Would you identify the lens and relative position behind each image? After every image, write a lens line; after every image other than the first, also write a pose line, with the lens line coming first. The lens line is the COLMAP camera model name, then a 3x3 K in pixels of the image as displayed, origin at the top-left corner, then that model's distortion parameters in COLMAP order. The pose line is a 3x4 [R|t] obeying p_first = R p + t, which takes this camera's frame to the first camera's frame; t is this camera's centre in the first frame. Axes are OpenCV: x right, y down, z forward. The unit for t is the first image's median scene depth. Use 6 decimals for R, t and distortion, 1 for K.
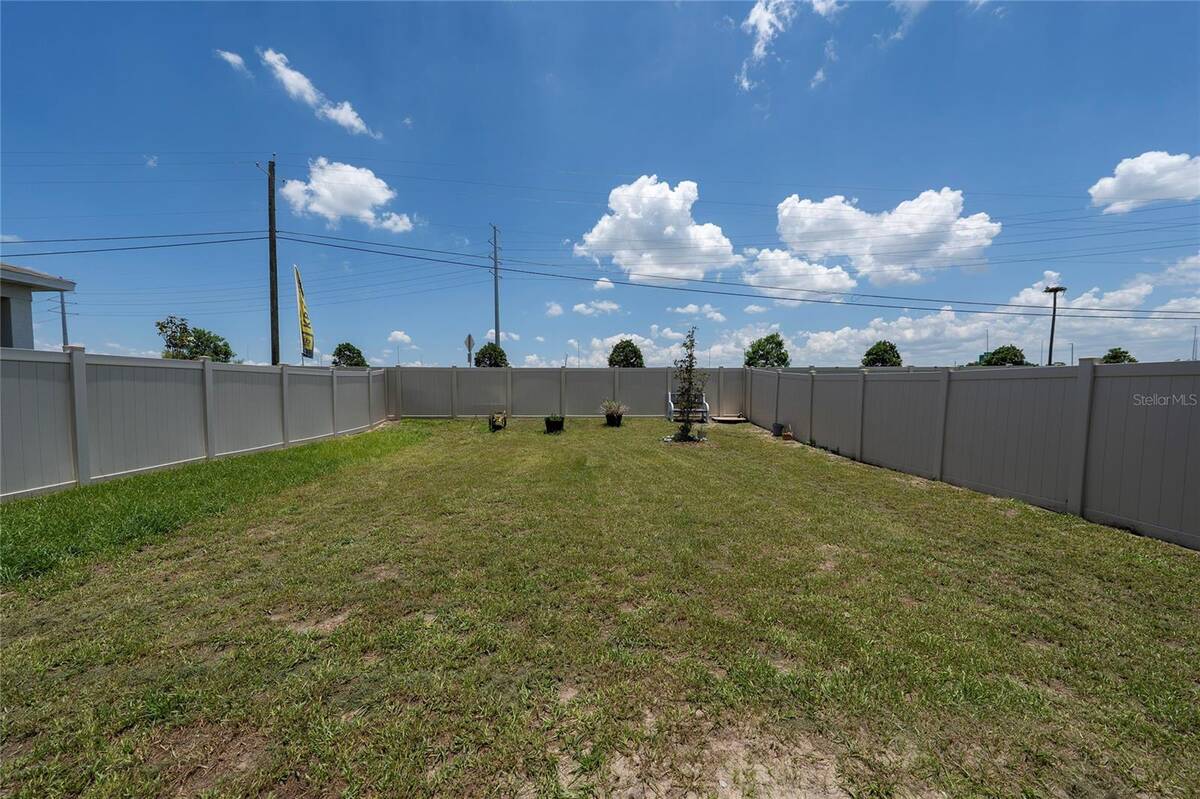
lens RADIAL K [[407.2, 0, 597.9], [0, 407.2, 396.8], [0, 0, 1]] dist [0.000514, -0.000046]
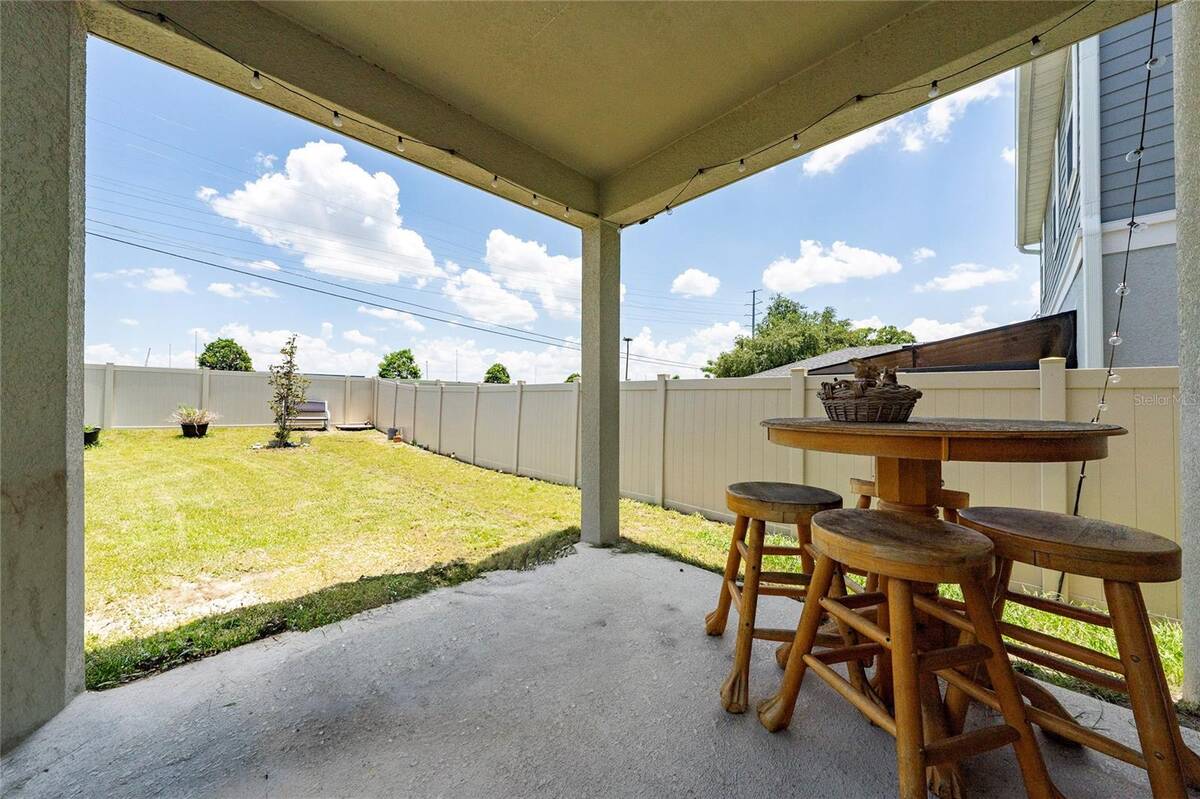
lens RADIAL K [[407.2, 0, 605.4], [0, 407.2, 396.4], [0, 0, 1]] dist [0.000514, -0.000046]
pose [[0.756713, 0.026909, 0.653193, 0.118354], [-0.004616, 0.999348, -0.035821, 0.011845], [-0.653731, 0.024091, 0.756344, -0.194494]]
